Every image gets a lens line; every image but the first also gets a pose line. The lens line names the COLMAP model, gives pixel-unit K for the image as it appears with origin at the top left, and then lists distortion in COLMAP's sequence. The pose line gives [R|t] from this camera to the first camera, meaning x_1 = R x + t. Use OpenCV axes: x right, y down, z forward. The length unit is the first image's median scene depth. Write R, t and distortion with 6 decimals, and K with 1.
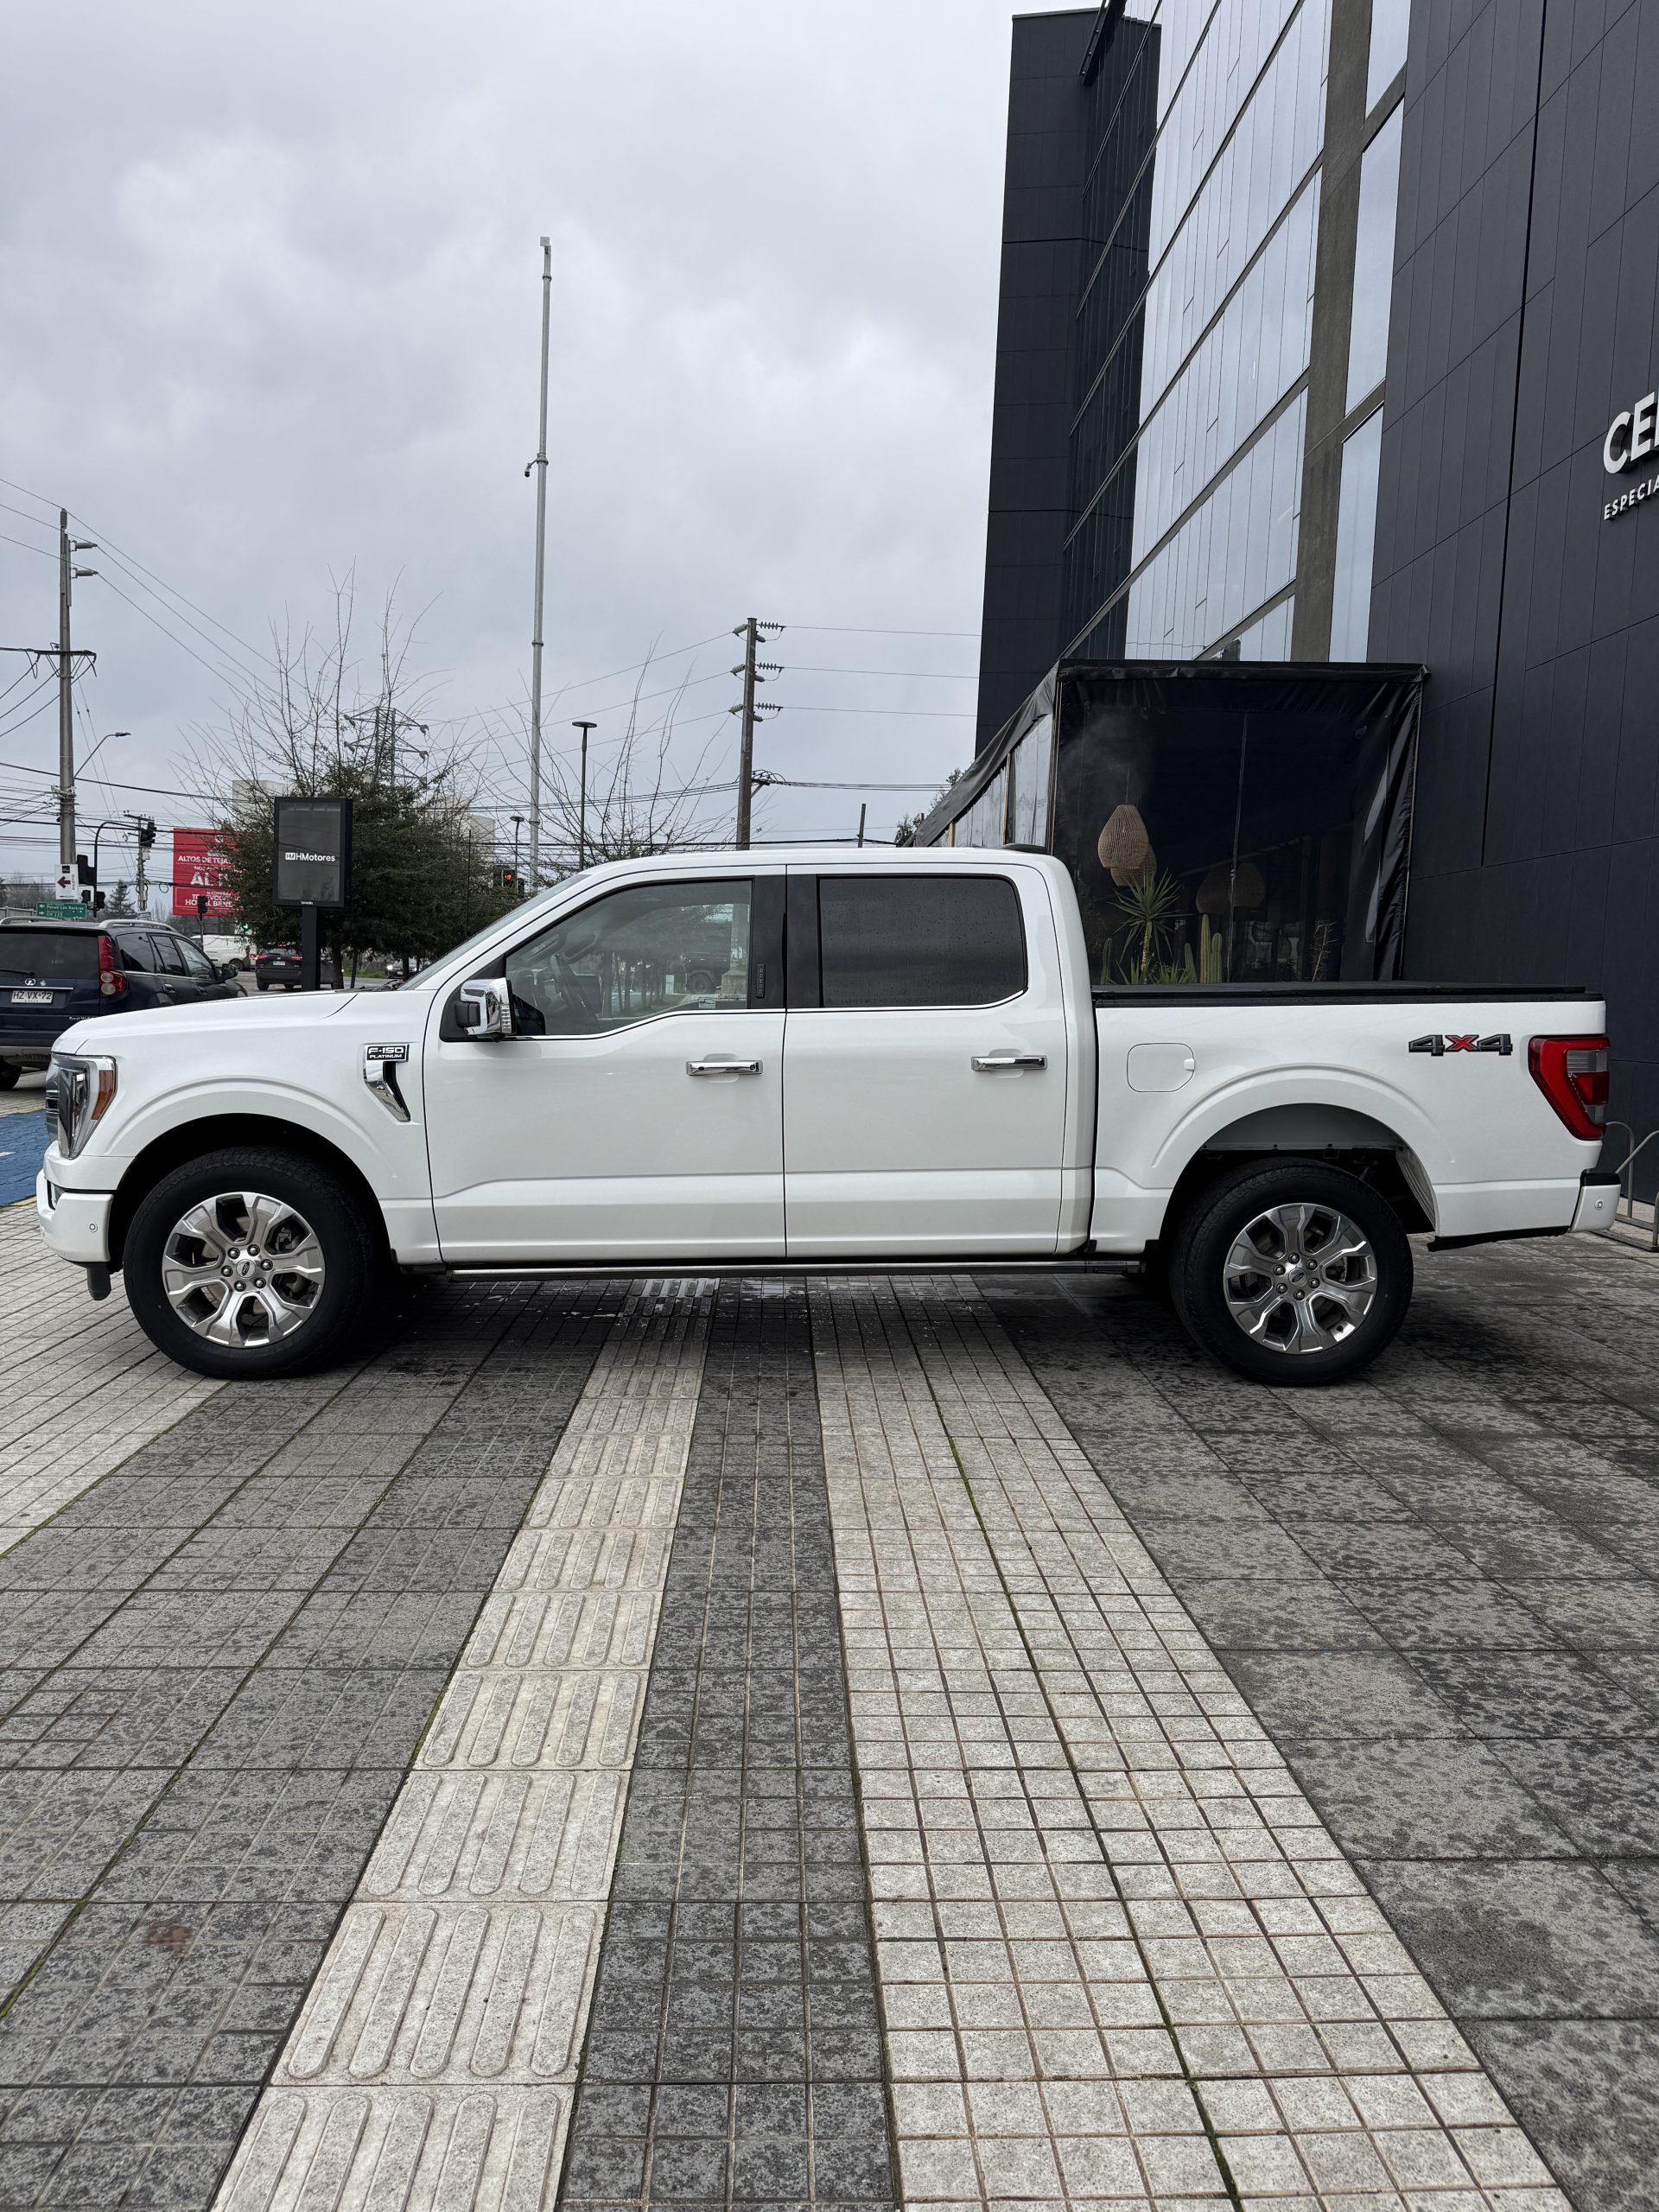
lens RADIAL K [[1559.4, 0, 805.9], [0, 1559.4, 1109.3], [0, 0, 1]] dist [0.023956, -0.038636]
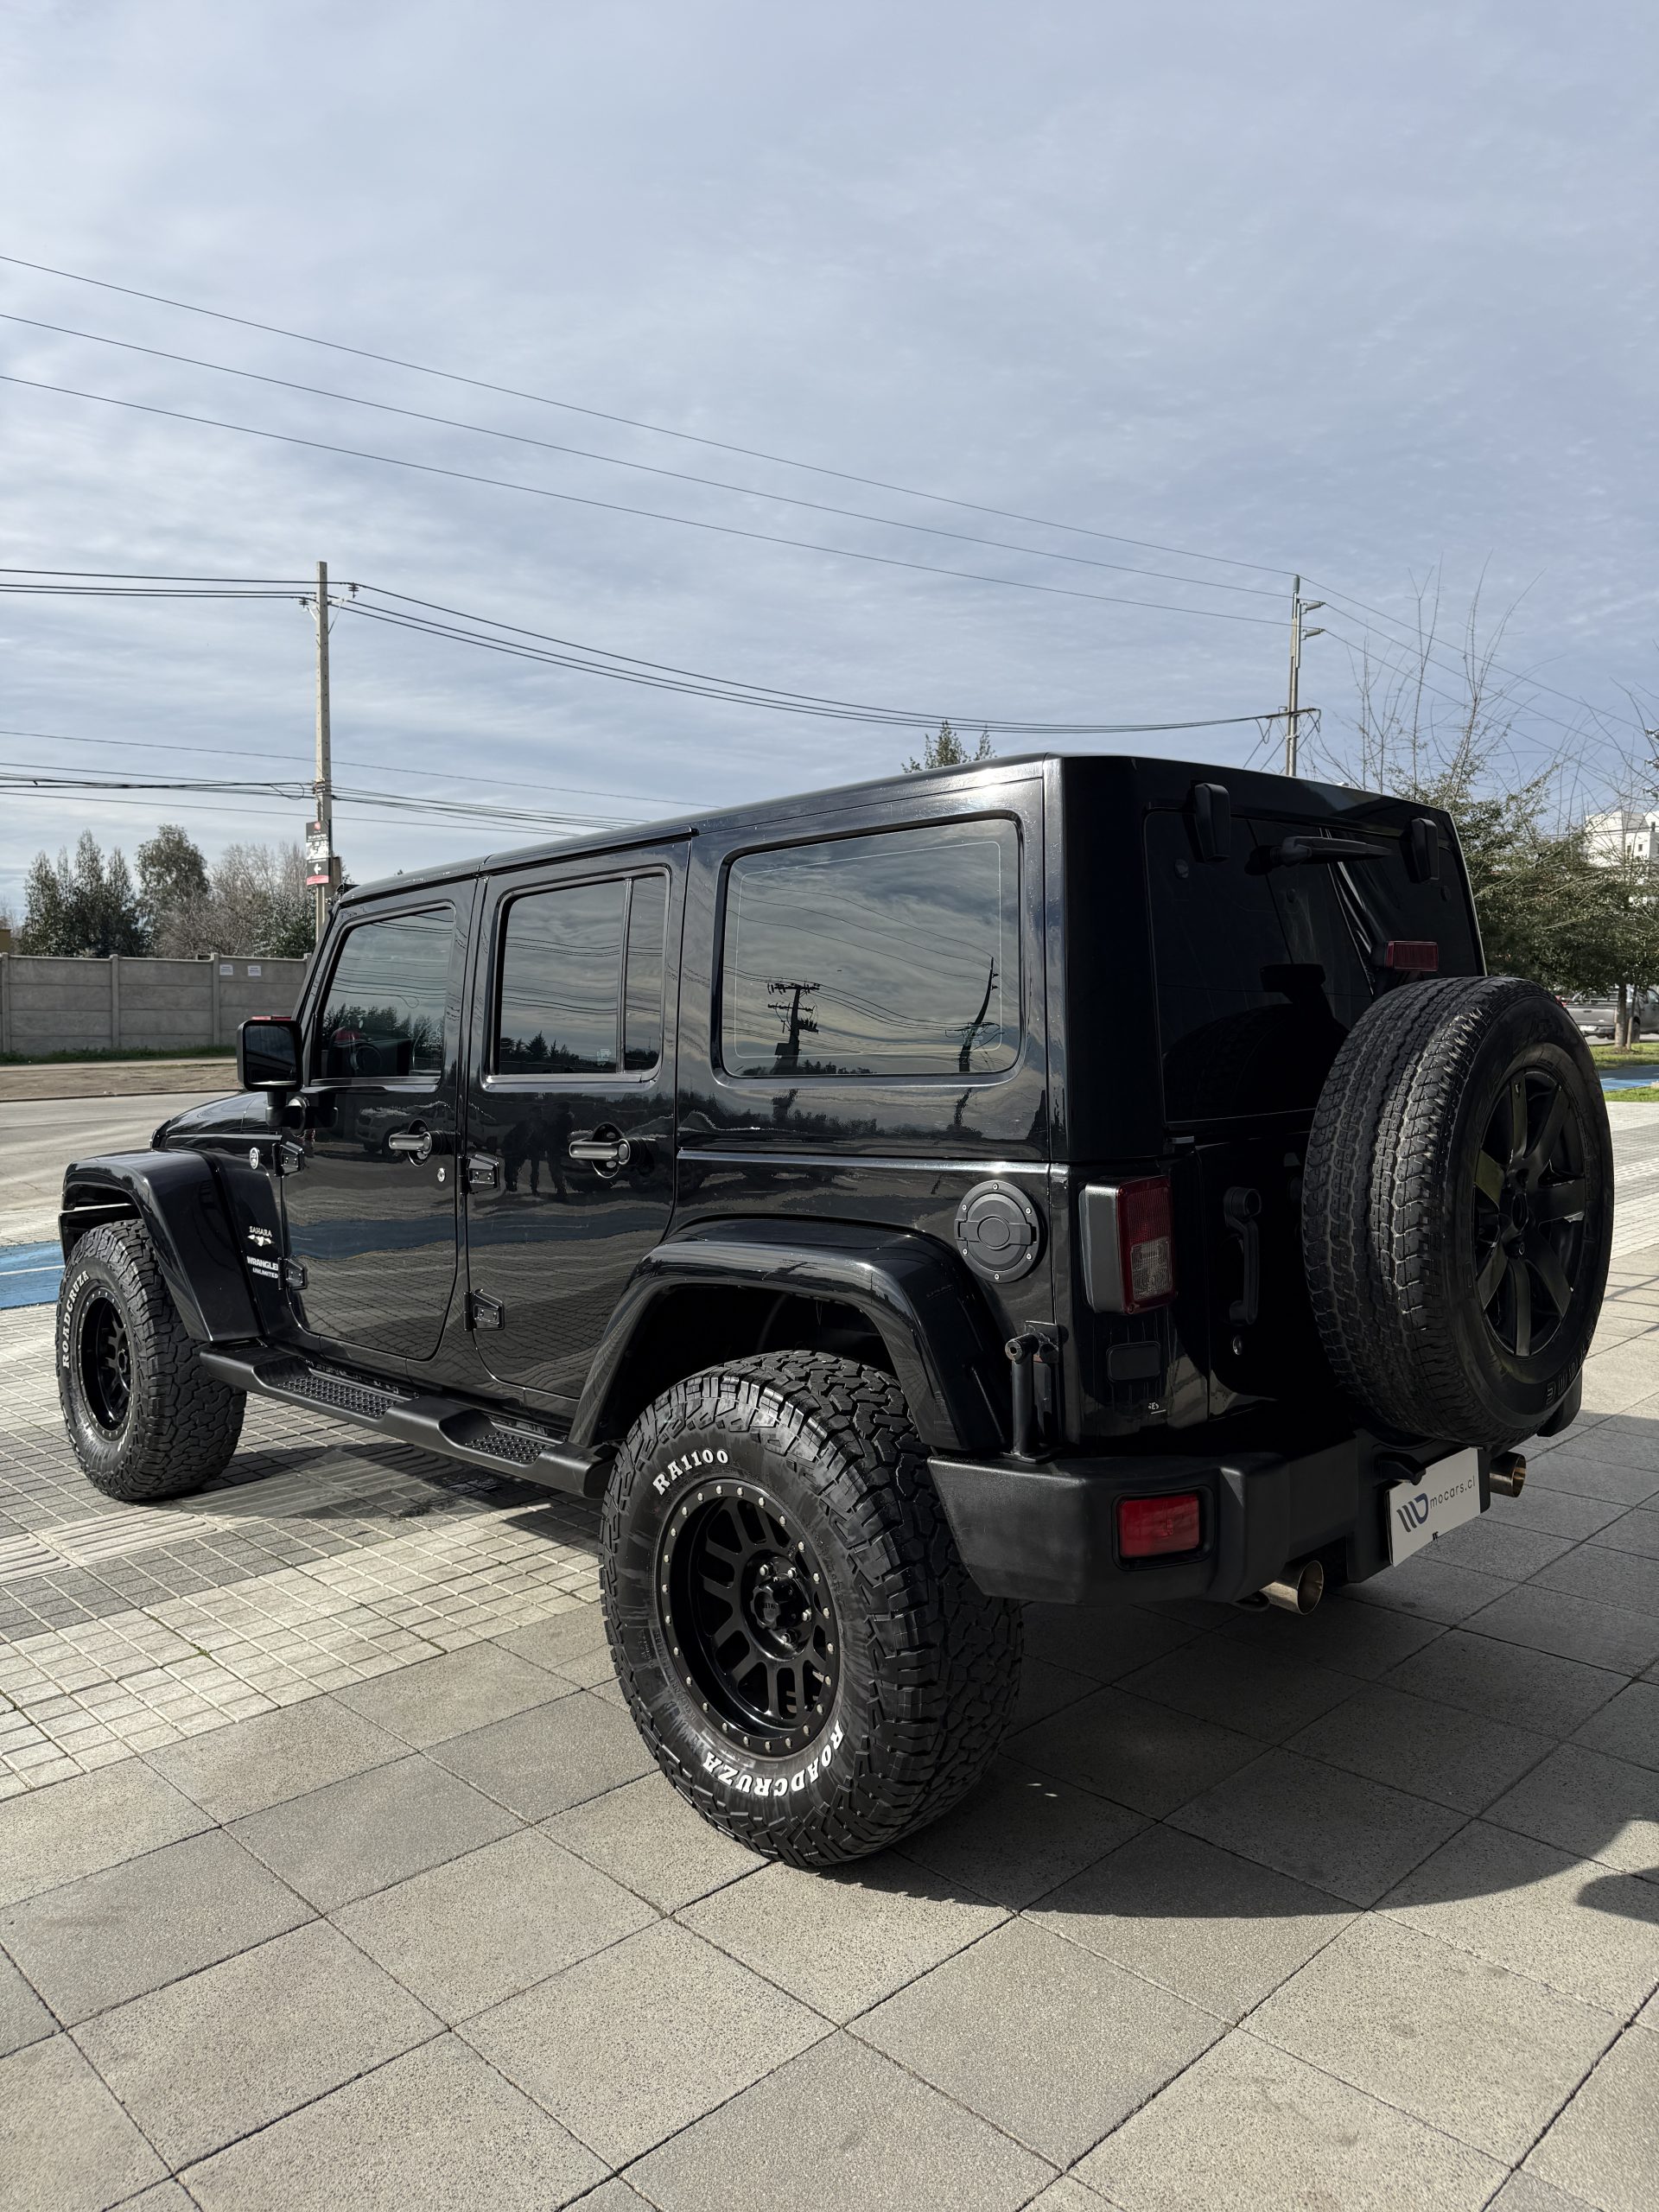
lens RADIAL K [[1559.4, 0, 834.9], [0, 1559.4, 1091.7], [0, 0, 1]] dist [0.023956, -0.038636]
pose [[0.682315, 0.010074, -0.730989, 0.136202], [-0.039716, 0.998939, -0.023305, -0.011901], [0.729979, 0.044933, 0.681991, 0.155953]]
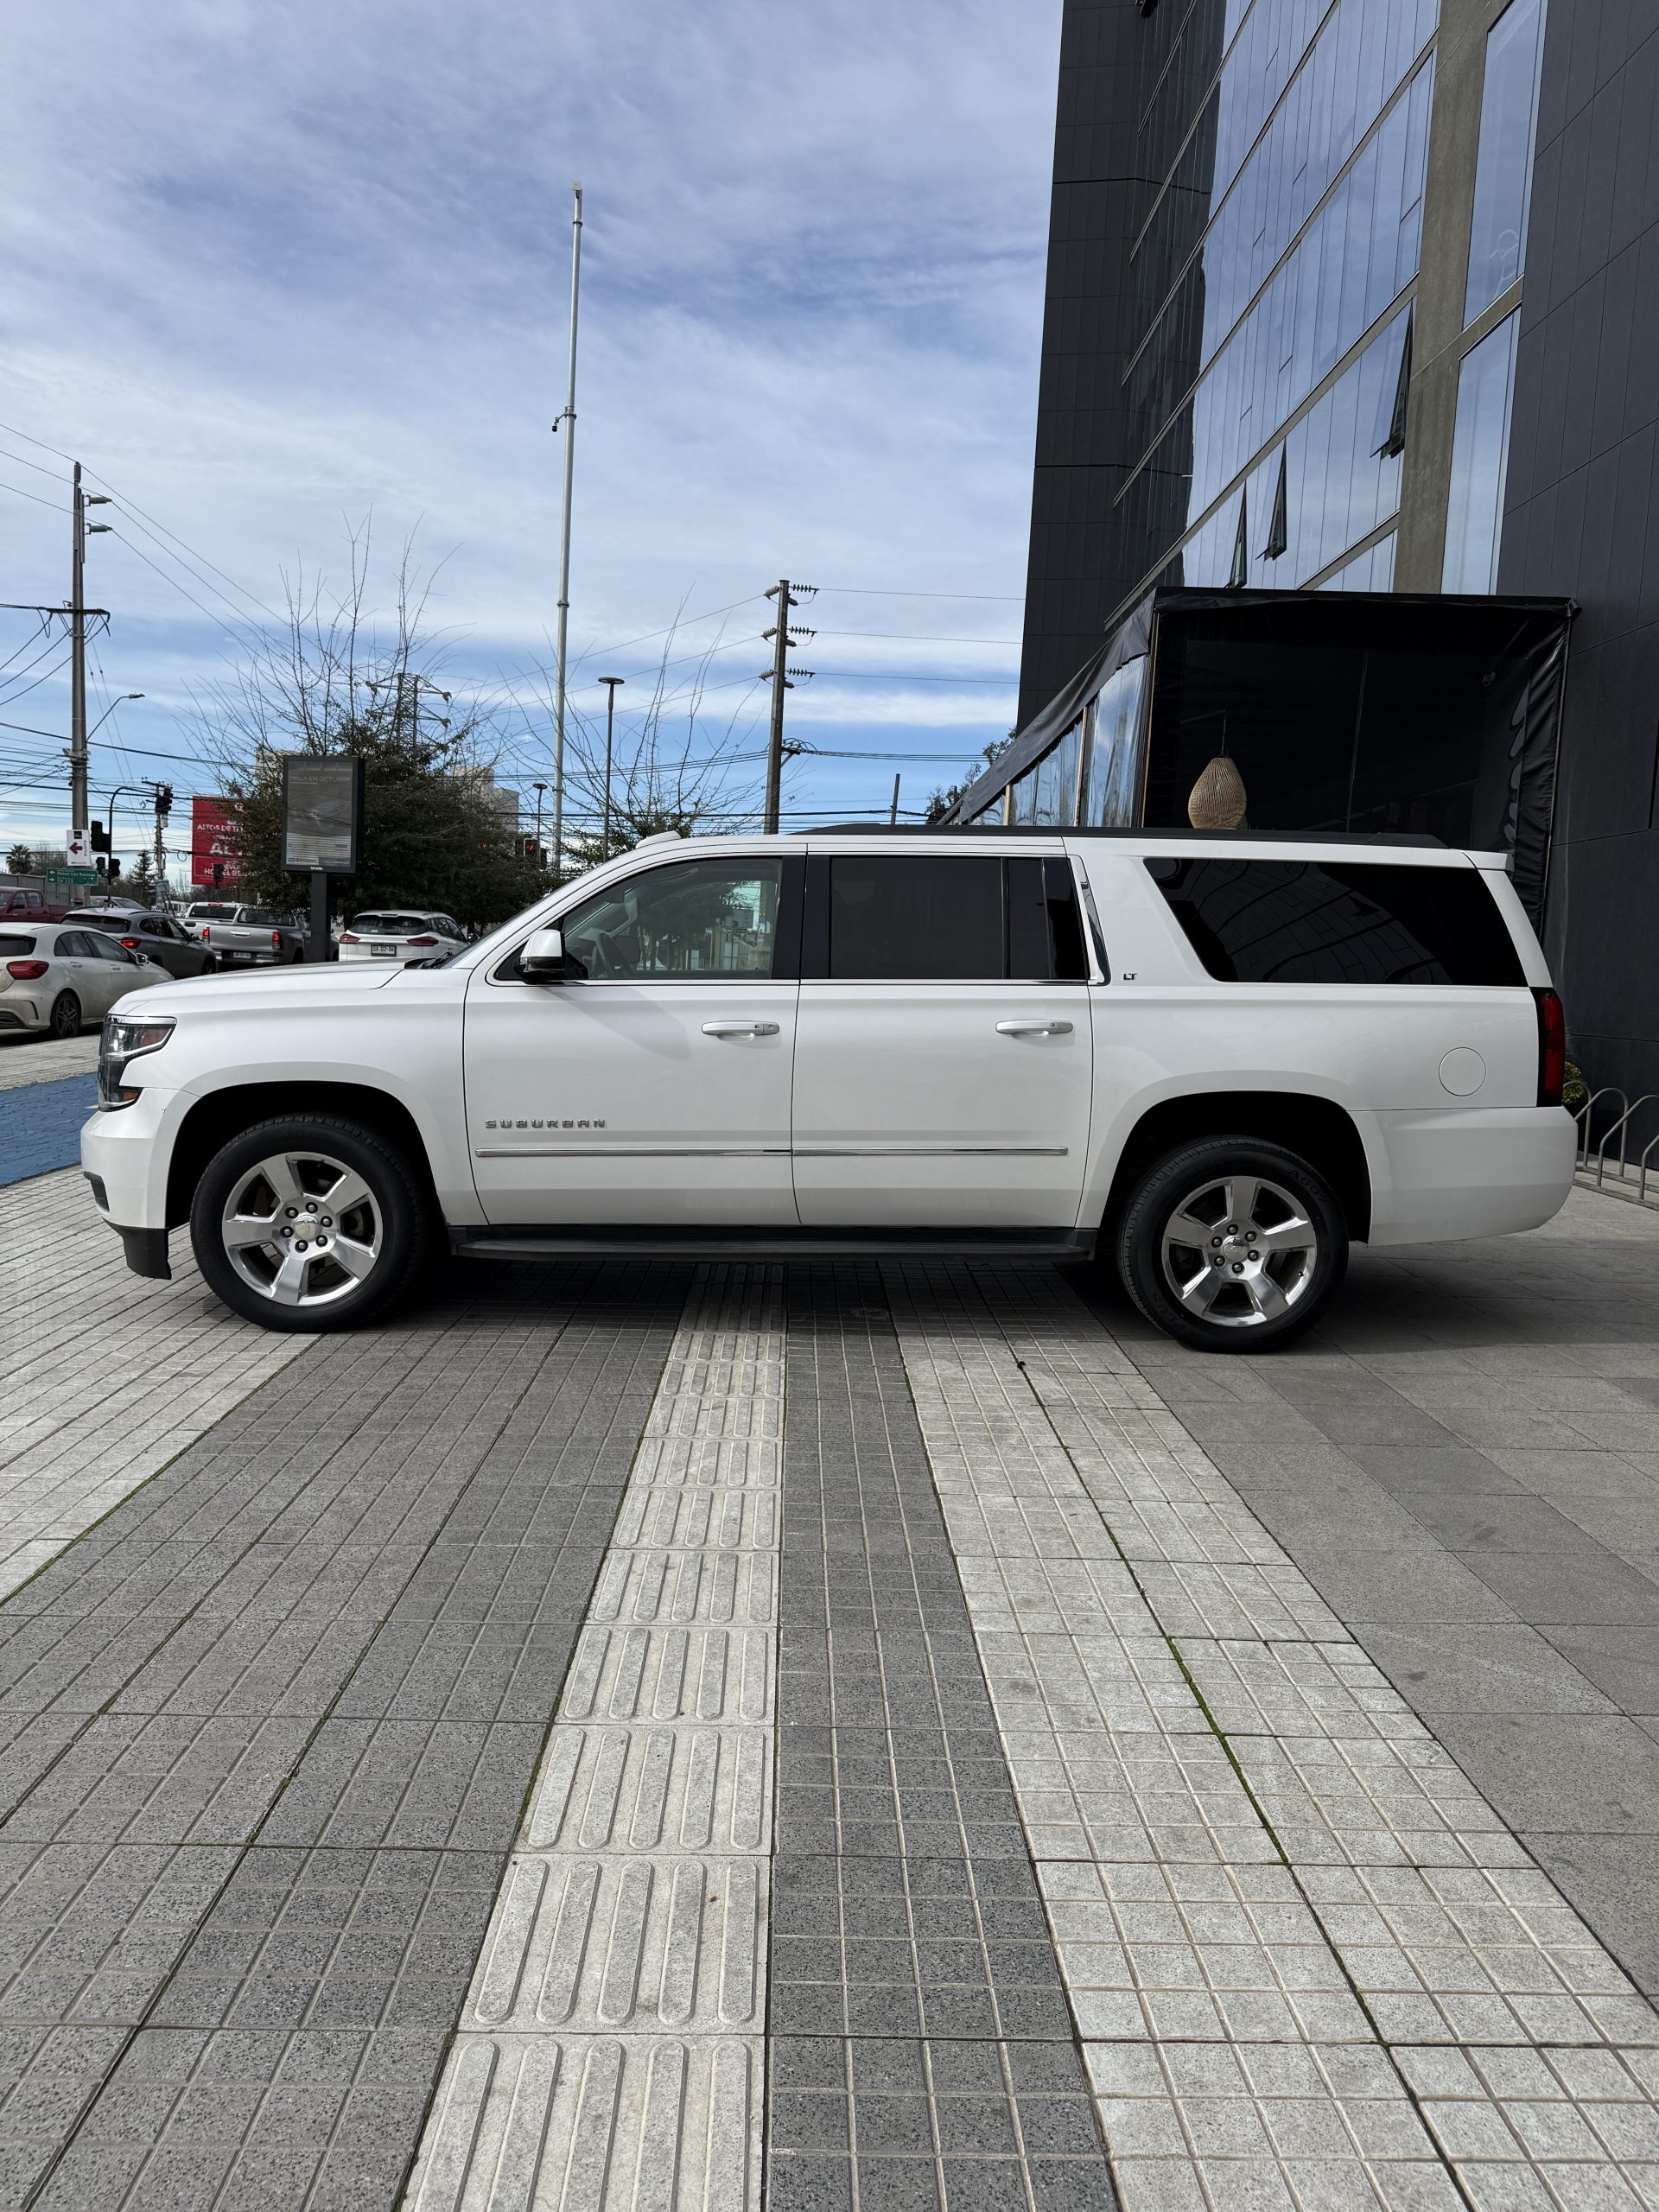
lens RADIAL K [[1559.4, 0, 801.8], [0, 1559.4, 1110.8], [0, 0, 1]] dist [0.023956, -0.038636]
pose [[0.999811, 0.010699, -0.016254, -0.008932], [-0.010440, 0.999819, 0.015933, -0.003611], [0.016422, -0.015760, 0.999741, 0.055528]]
